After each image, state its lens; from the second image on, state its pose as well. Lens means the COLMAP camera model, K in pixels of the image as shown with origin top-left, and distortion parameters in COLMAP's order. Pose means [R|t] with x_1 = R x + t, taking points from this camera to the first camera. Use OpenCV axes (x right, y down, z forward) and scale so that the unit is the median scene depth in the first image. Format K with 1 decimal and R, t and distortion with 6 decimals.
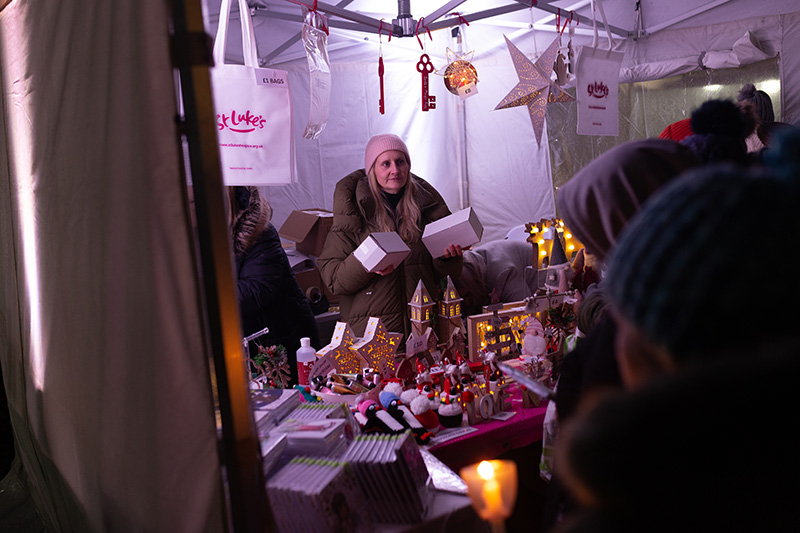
lens RADIAL K [[756.3, 0, 400.0], [0, 756.3, 266.5], [0, 0, 1]] dist [-0.002729, -0.002460]
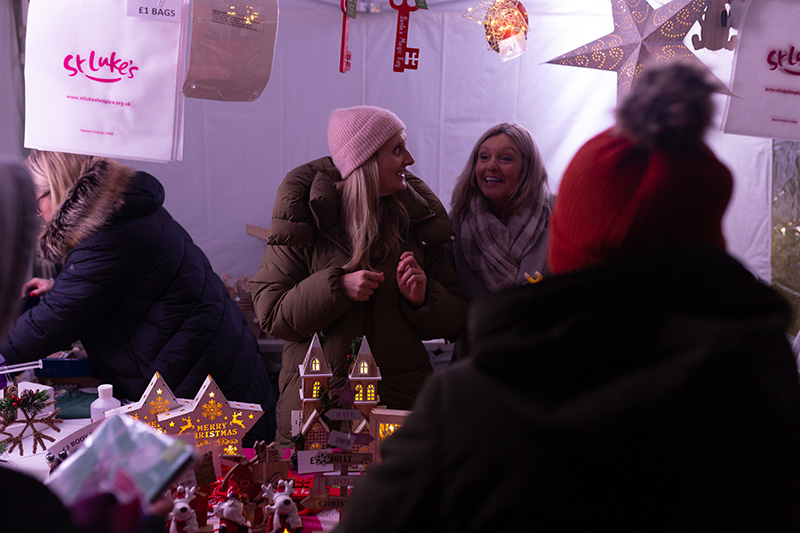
lens RADIAL K [[756.3, 0, 400.0], [0, 756.3, 266.5], [0, 0, 1]] dist [-0.002729, -0.002460]
pose [[0.874667, 0.174812, -0.452104, 0.383412], [-0.160187, 0.984546, 0.070782, -0.099104], [0.457491, 0.010511, 0.889152, 0.484022]]
